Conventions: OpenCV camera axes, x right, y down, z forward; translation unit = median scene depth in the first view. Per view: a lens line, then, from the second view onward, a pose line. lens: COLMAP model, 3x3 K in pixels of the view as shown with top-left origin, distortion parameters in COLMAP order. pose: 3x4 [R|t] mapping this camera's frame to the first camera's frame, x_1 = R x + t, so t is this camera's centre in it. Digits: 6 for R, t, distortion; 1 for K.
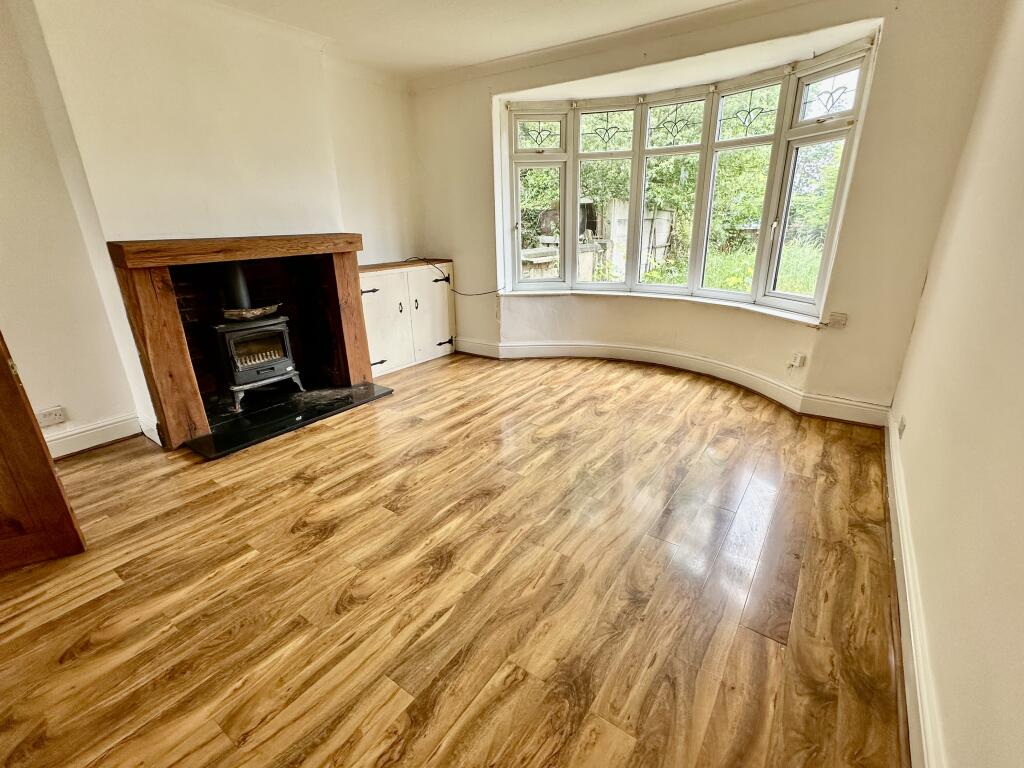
lens RADIAL K [[468.8, 0, 510.1], [0, 468.8, 386.6], [0, 0, 1]] dist [-0.000442, -0.000212]
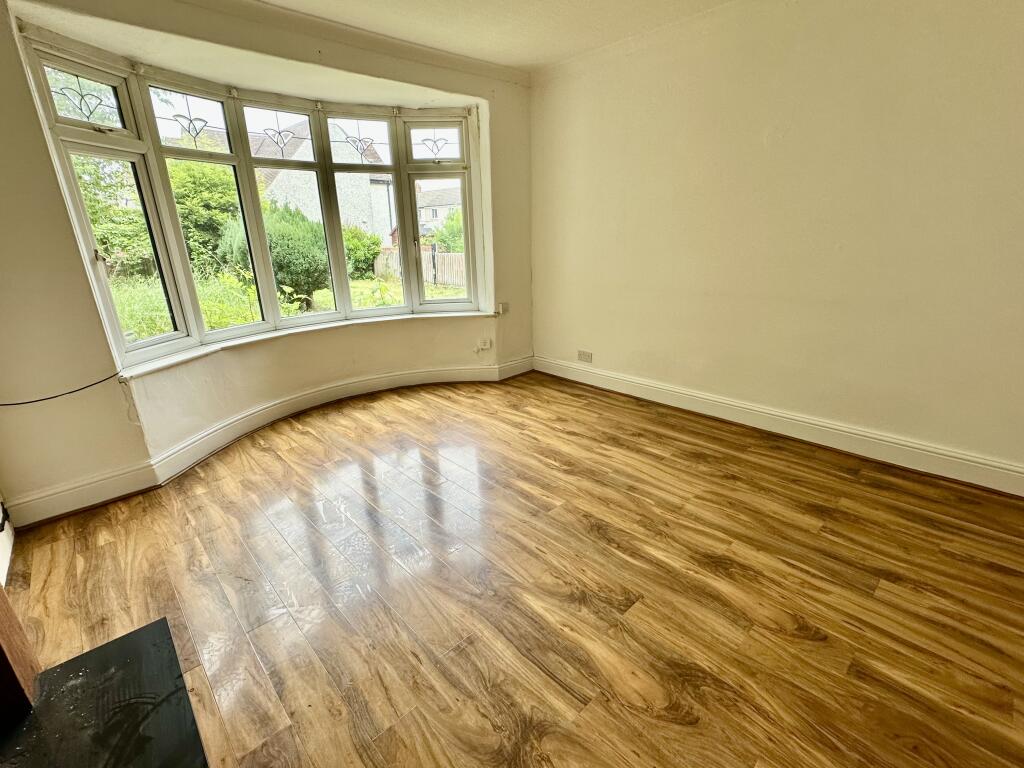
lens RADIAL K [[468.8, 0, 510.8], [0, 468.8, 386.0], [0, 0, 1]] dist [-0.000442, -0.000212]
pose [[0.194532, -0.292768, 0.936186, -0.787551], [0.350729, 0.912083, 0.212352, -0.254108], [-0.916049, 0.287039, 0.280112, 0.757225]]
